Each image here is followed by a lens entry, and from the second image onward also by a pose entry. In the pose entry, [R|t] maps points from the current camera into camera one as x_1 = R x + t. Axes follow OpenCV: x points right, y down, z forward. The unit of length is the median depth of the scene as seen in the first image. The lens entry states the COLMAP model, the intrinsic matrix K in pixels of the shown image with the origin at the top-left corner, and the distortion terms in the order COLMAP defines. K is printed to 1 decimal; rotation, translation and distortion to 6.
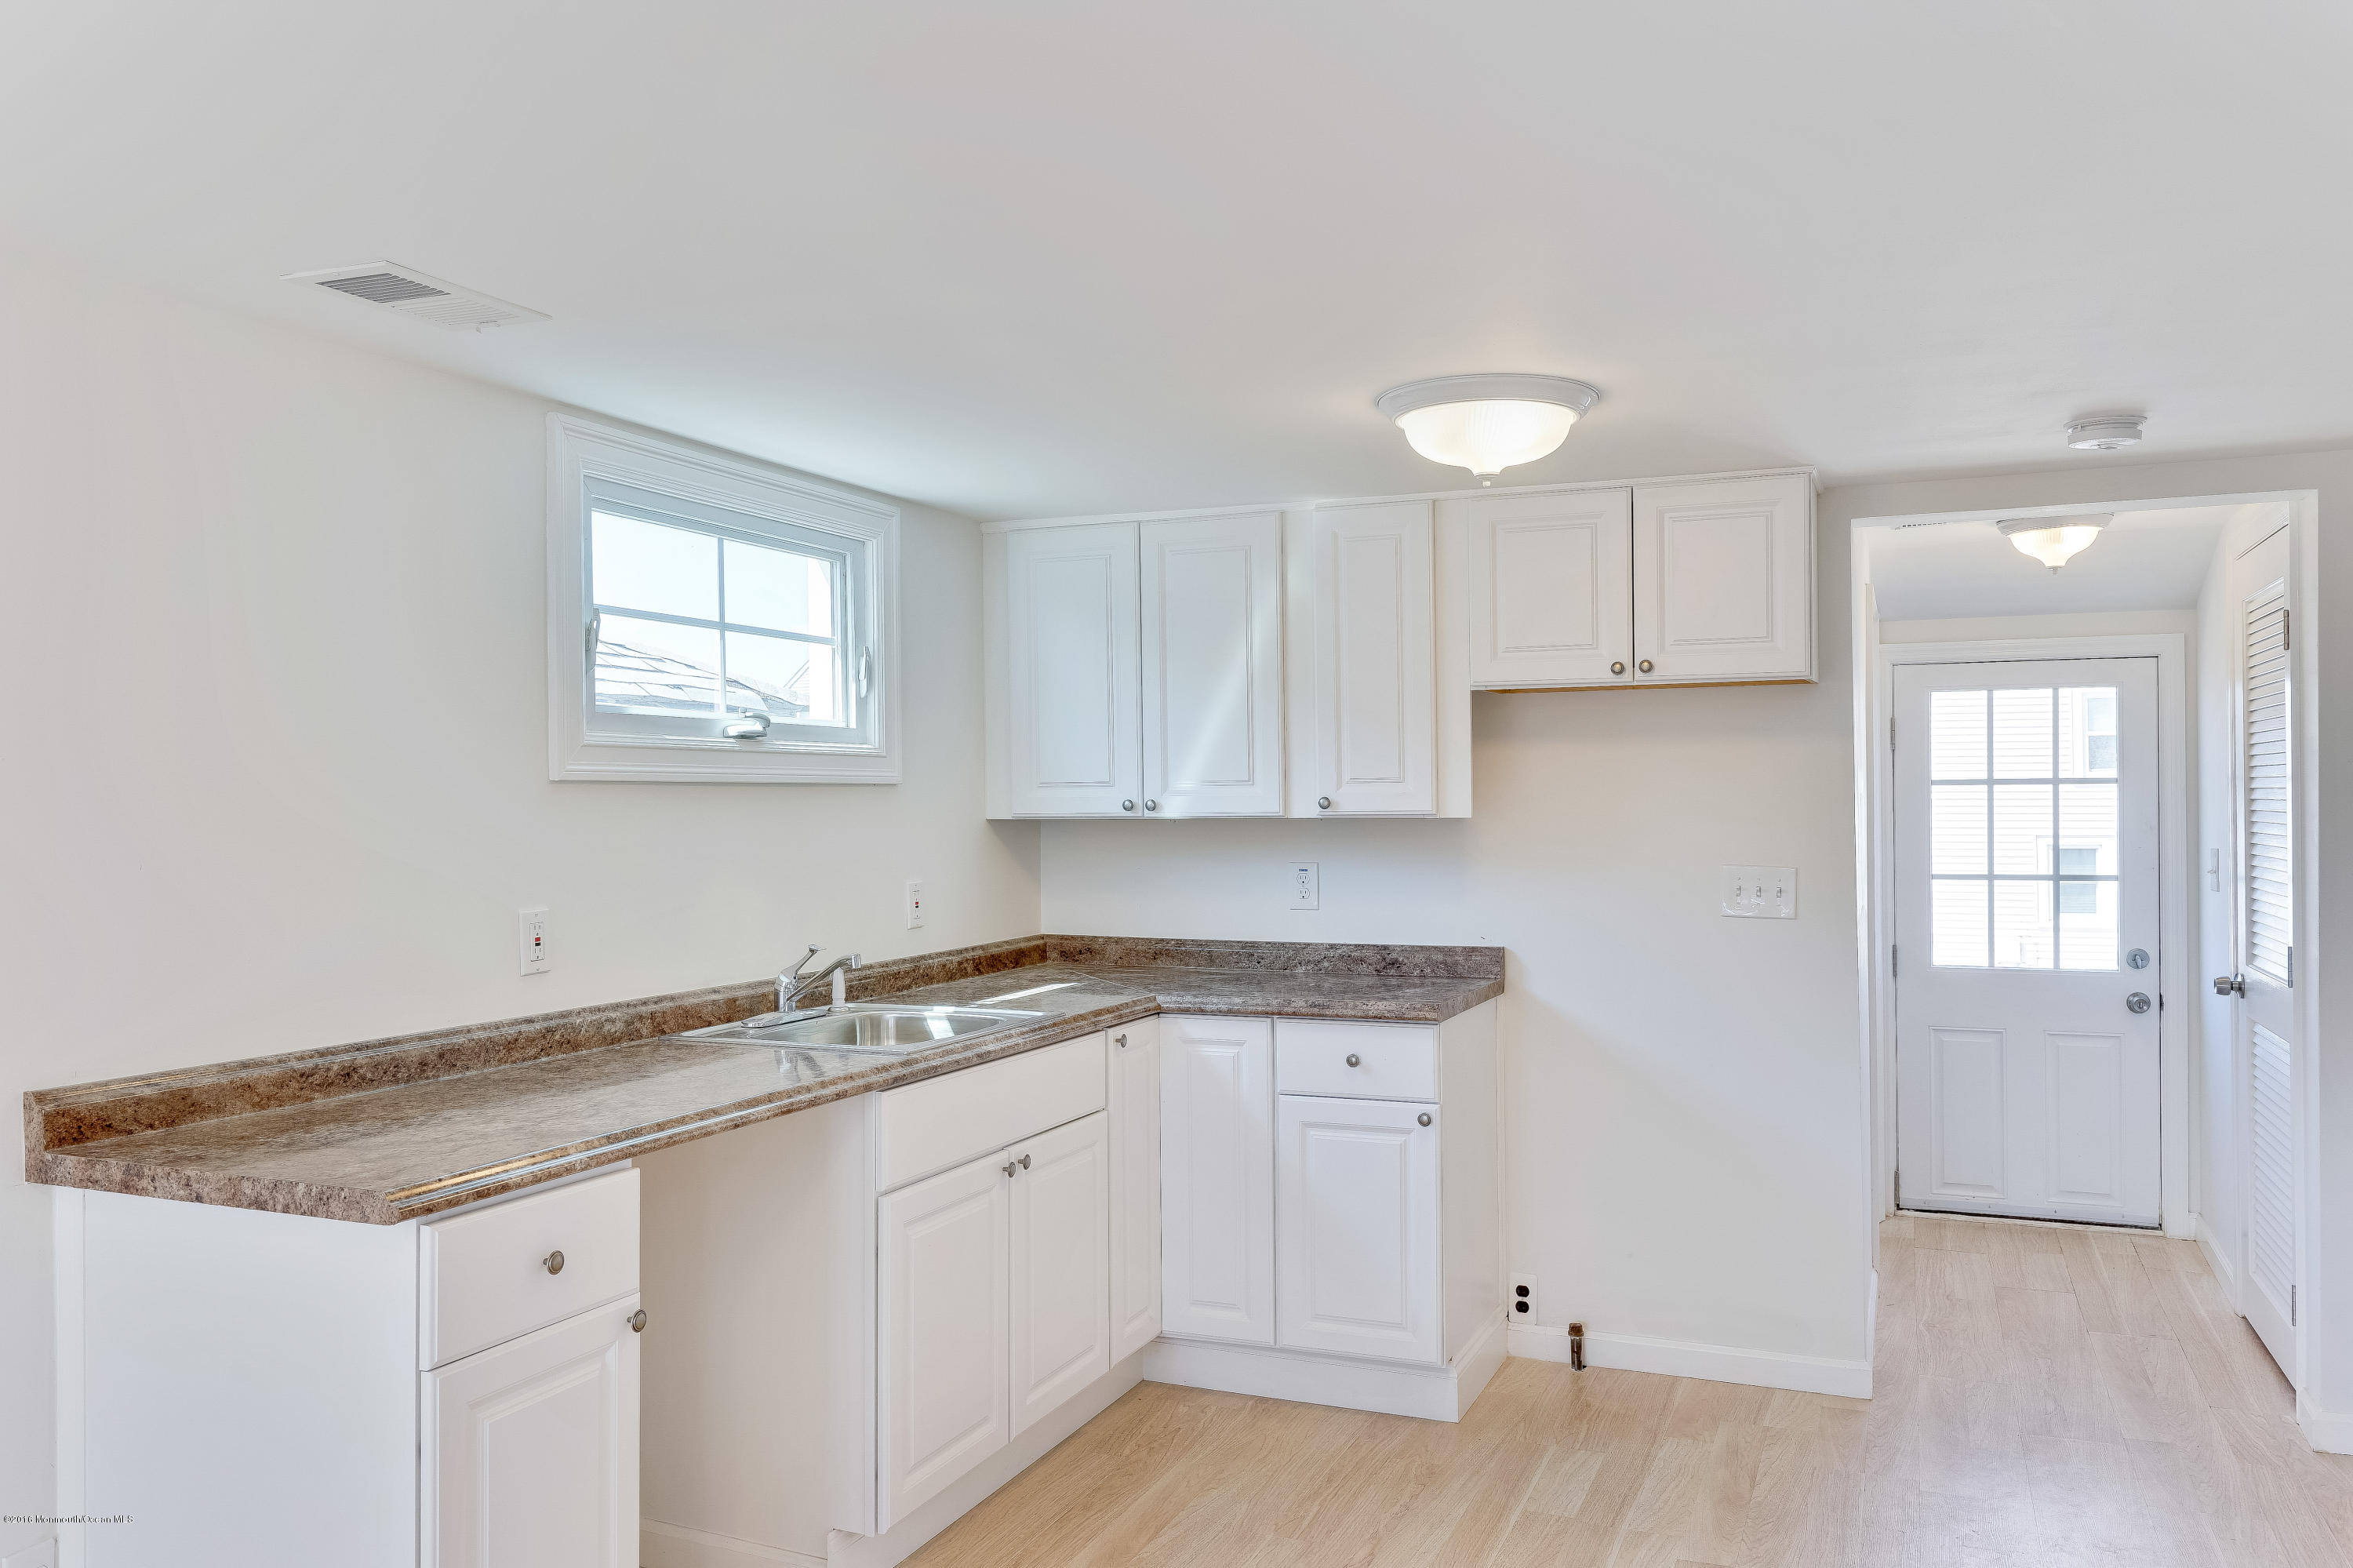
lens RADIAL K [[1767.4, 0, 1176.5], [0, 1767.4, 784.0], [0, 0, 1]] dist [0.003271, 0.002913]
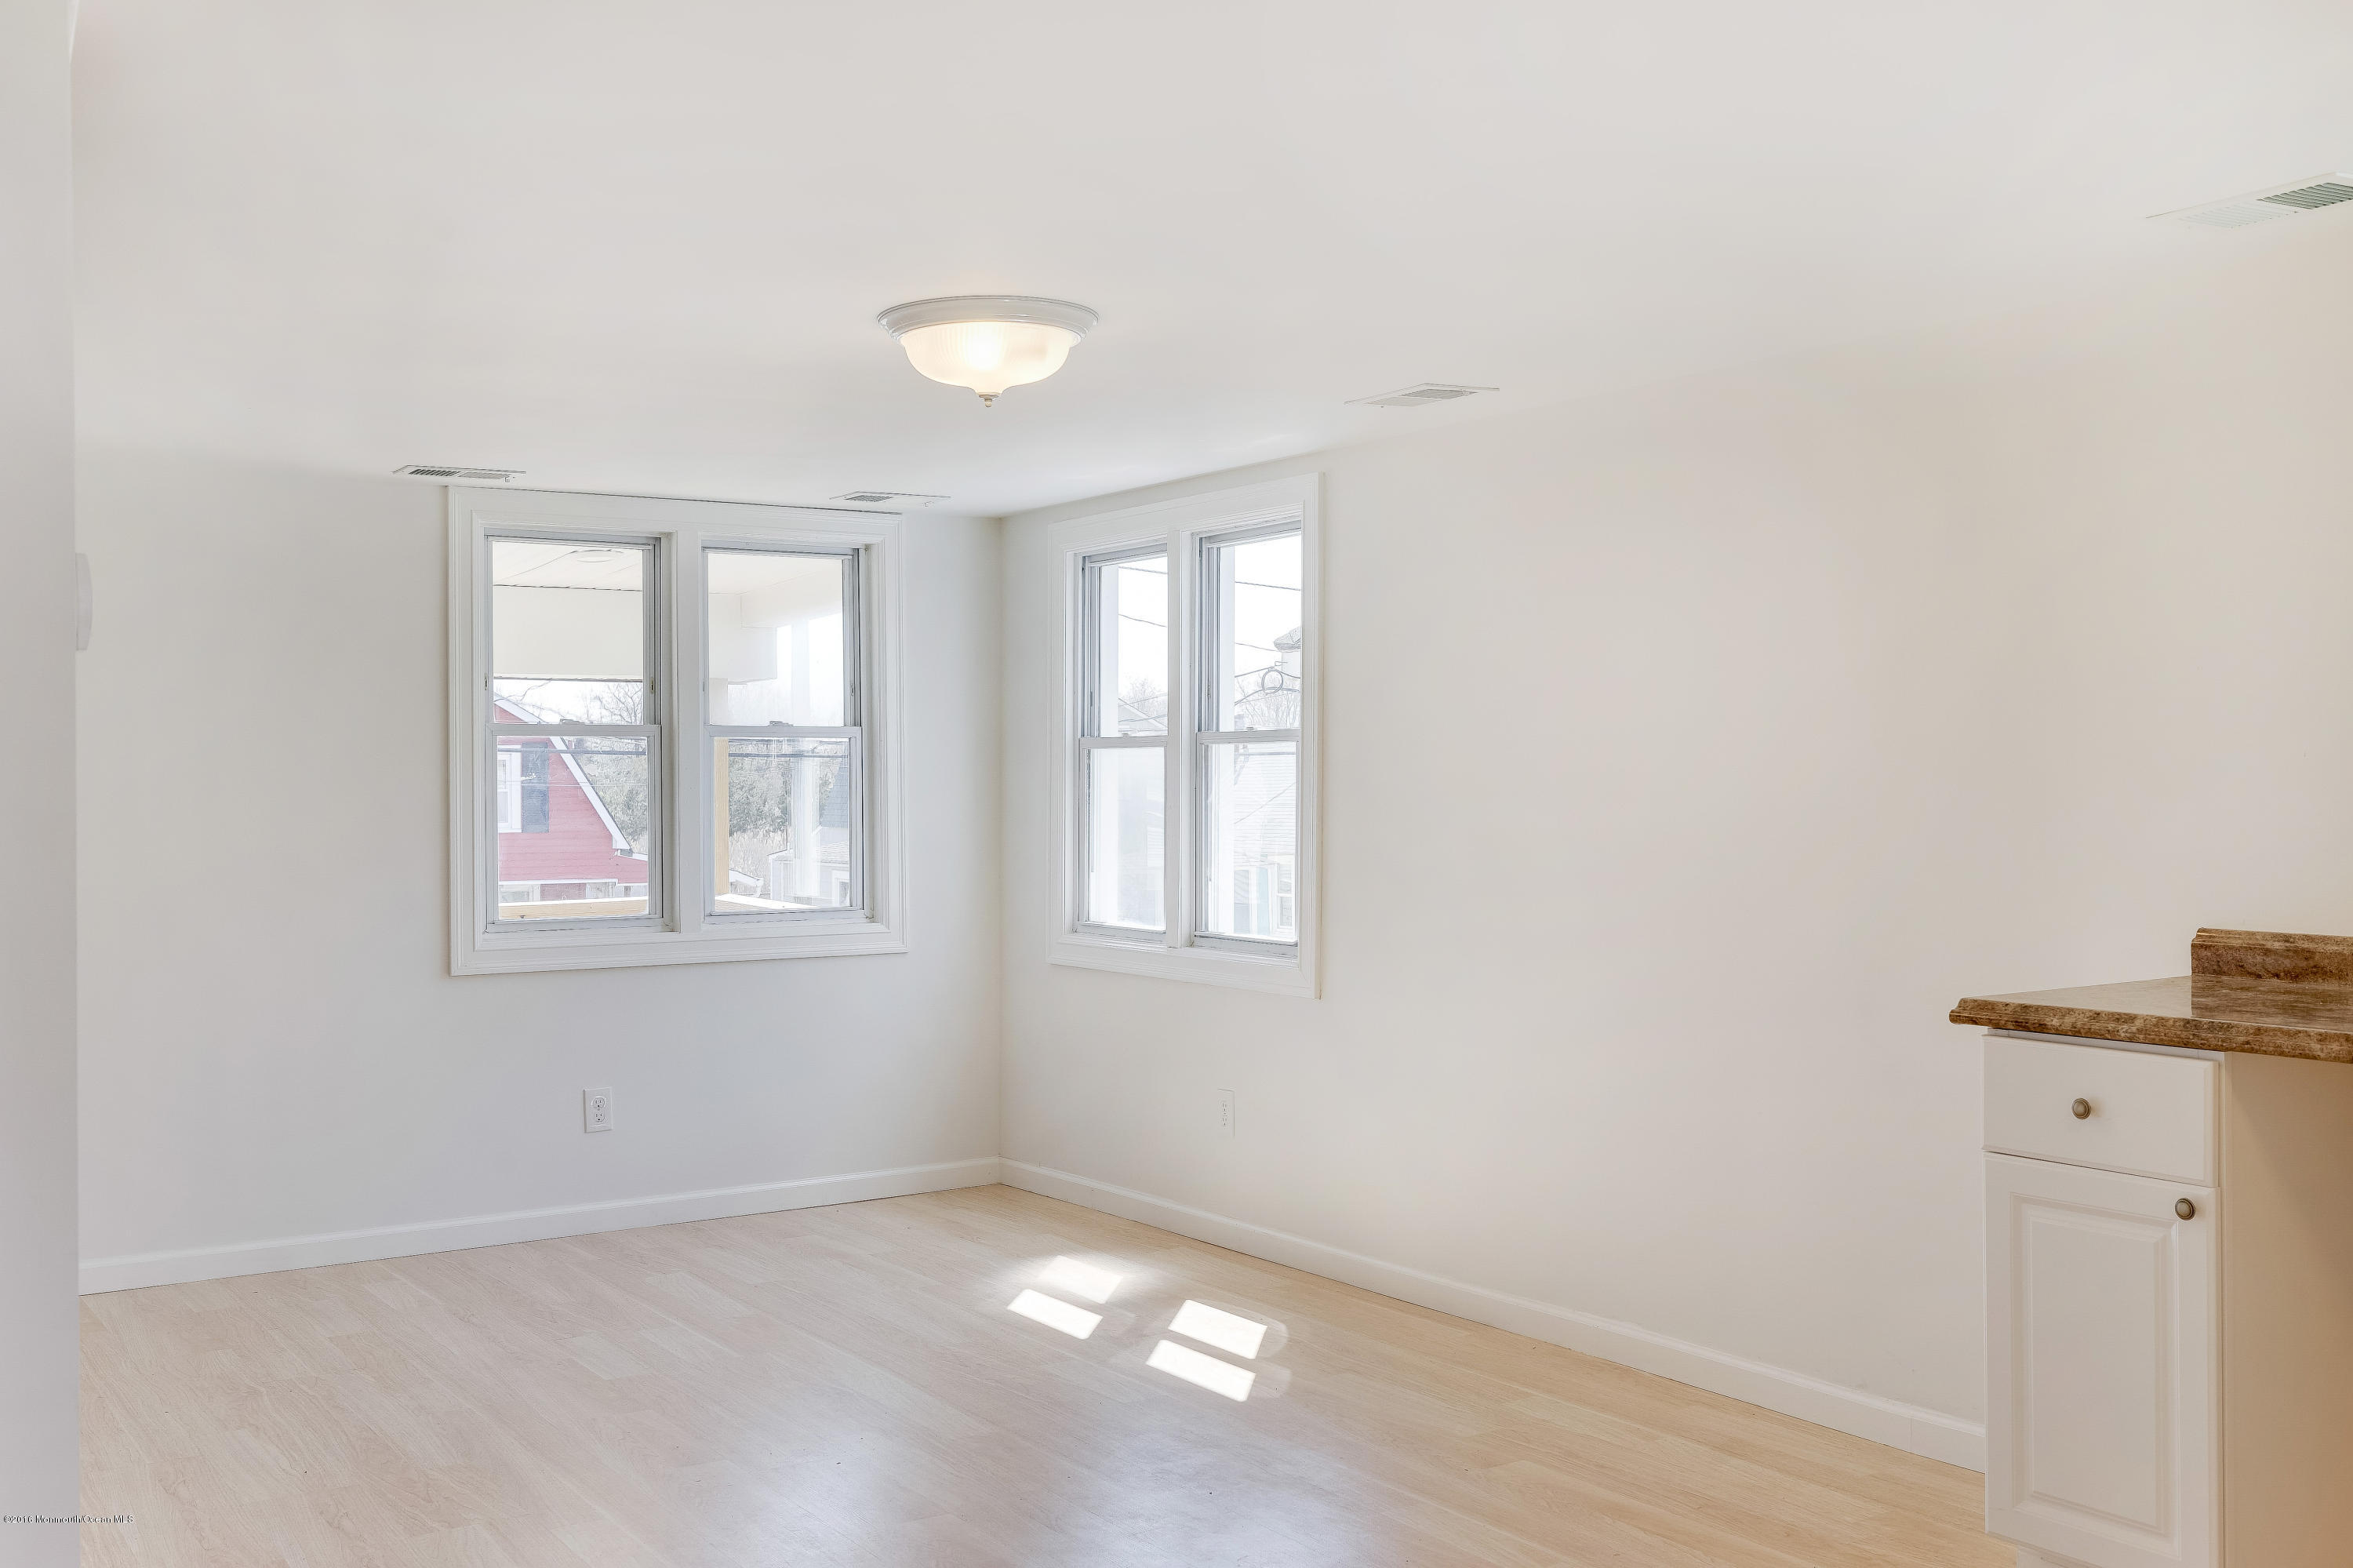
lens RADIAL K [[2285.6, 0, 1176.5], [0, 2285.6, 784.0], [0, 0, 1]] dist [-0.000090, -0.009204]
pose [[-0.559929, 0.011974, -0.828454, 0.622391], [0.019692, 0.999805, 0.001142, 0.029786], [0.828306, -0.015674, -0.560056, 0.724076]]
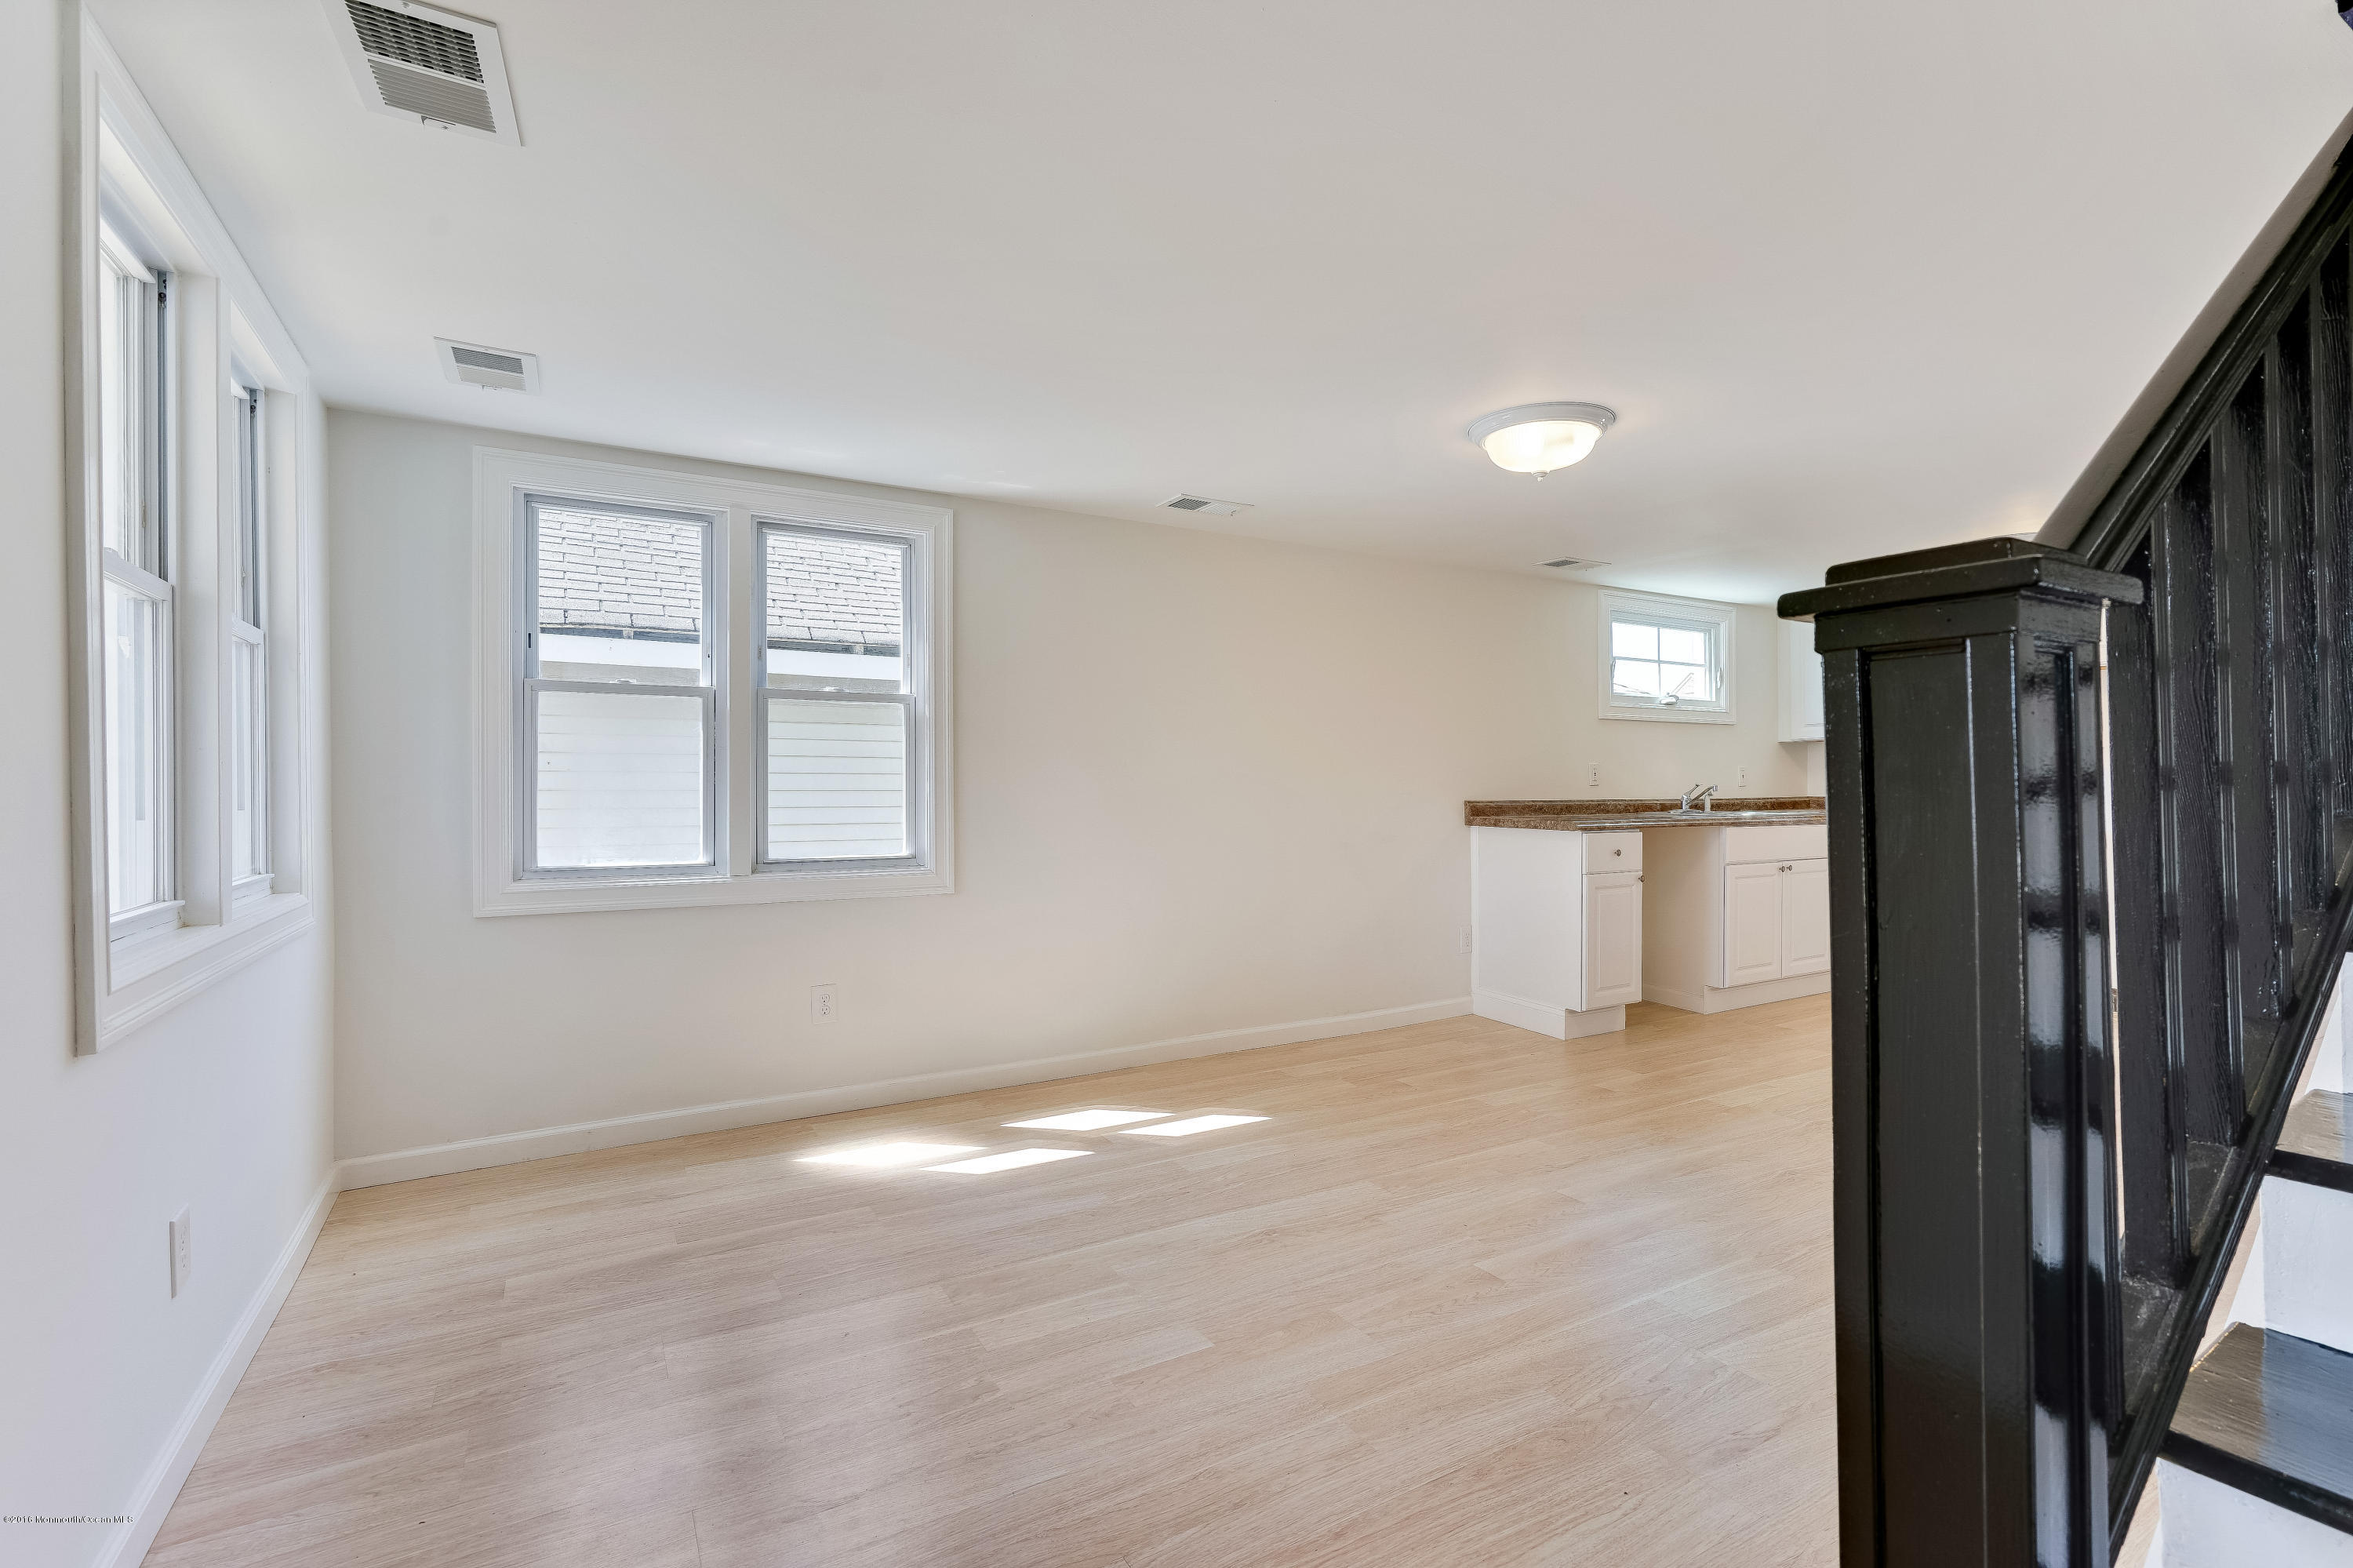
lens RADIAL K [[1053.3, 0, 1176.5], [0, 1053.3, 784.0], [0, 0, 1]] dist [-0.008473, 0.000135]
pose [[0.798863, 0.006478, -0.601478, 0.094557], [0.001274, 0.999922, 0.012462, 0.062503], [0.601512, -0.010722, 0.798792, -0.587904]]
